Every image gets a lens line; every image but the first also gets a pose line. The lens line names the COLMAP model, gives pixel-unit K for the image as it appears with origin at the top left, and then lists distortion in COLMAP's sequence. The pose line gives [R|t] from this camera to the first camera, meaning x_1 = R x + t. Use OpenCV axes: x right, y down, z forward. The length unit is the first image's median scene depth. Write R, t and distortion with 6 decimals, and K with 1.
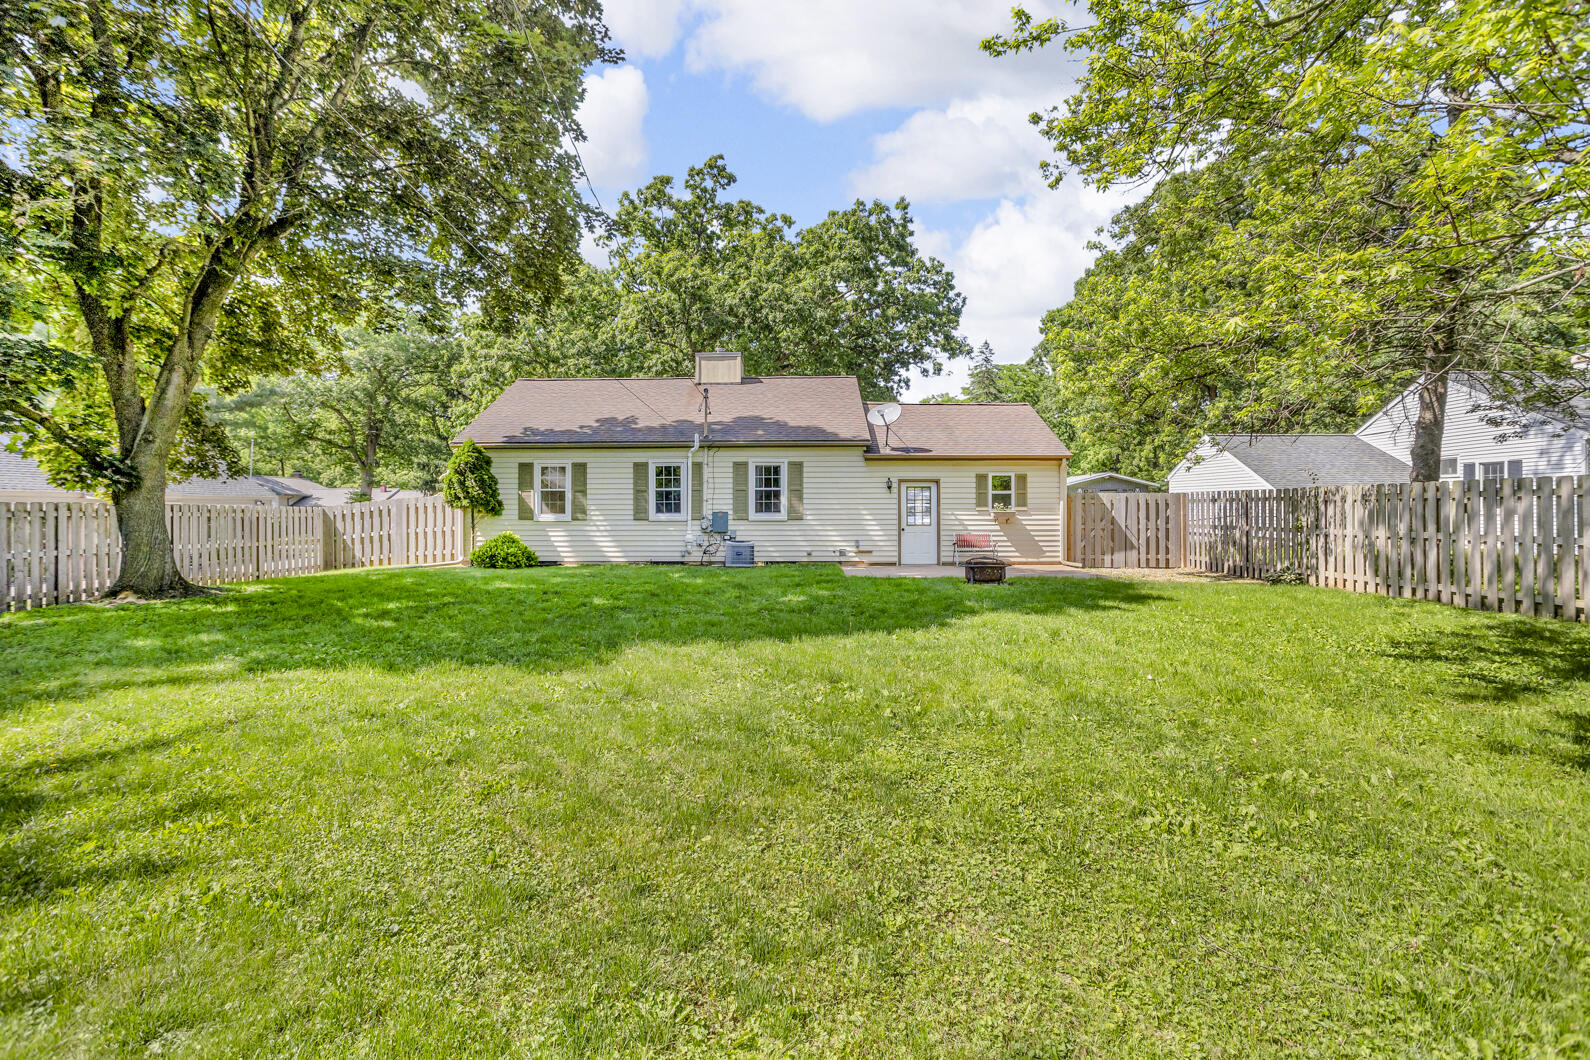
lens RADIAL K [[776.6, 0, 793.7], [0, 776.6, 515.1], [0, 0, 1]] dist [-0.023462, 0.000458]
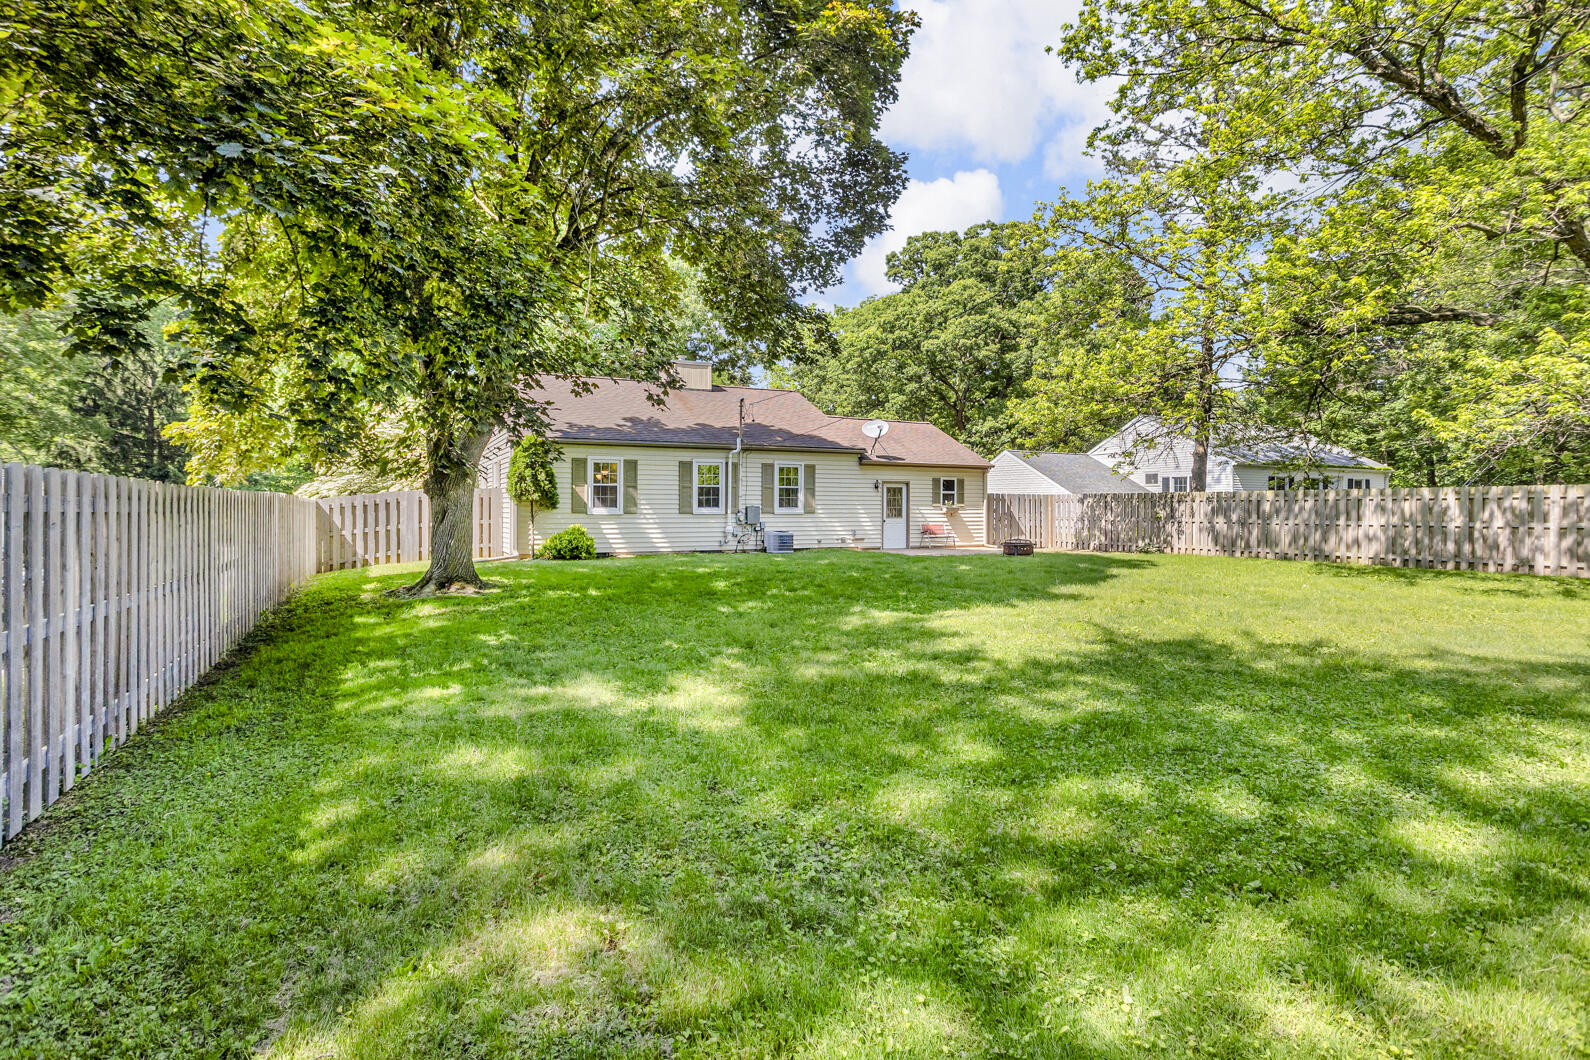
lens RADIAL K [[776.6, 0, 804.4], [0, 776.6, 521.6], [0, 0, 1]] dist [-0.023462, 0.000458]
pose [[0.882481, -0.004837, 0.470324, -0.567142], [-0.000326, 0.999941, 0.010895, 0.005805], [-0.470349, -0.009768, 0.882427, -0.051701]]
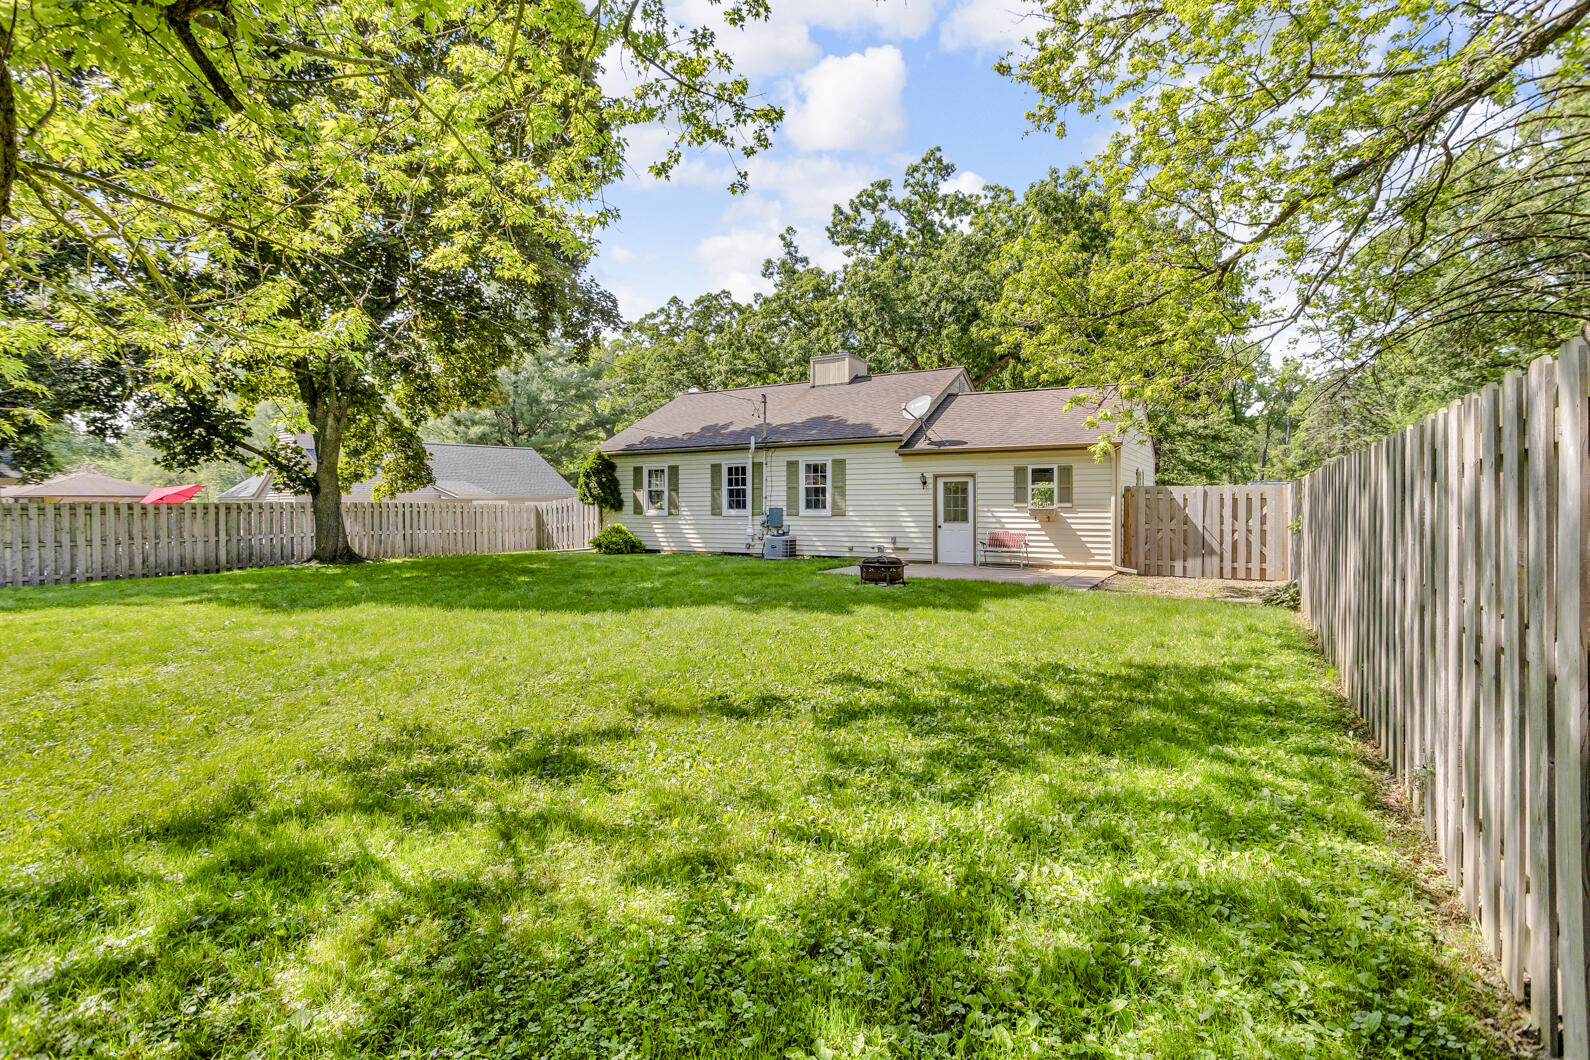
lens RADIAL K [[776.6, 0, 787.9], [0, 776.6, 526.3], [0, 0, 1]] dist [-0.023462, 0.000458]
pose [[0.863470, 0.014099, -0.504204, 0.463088], [-0.003379, 0.999749, 0.022169, -0.002652], [0.504389, -0.017439, 0.863300, 0.077429]]
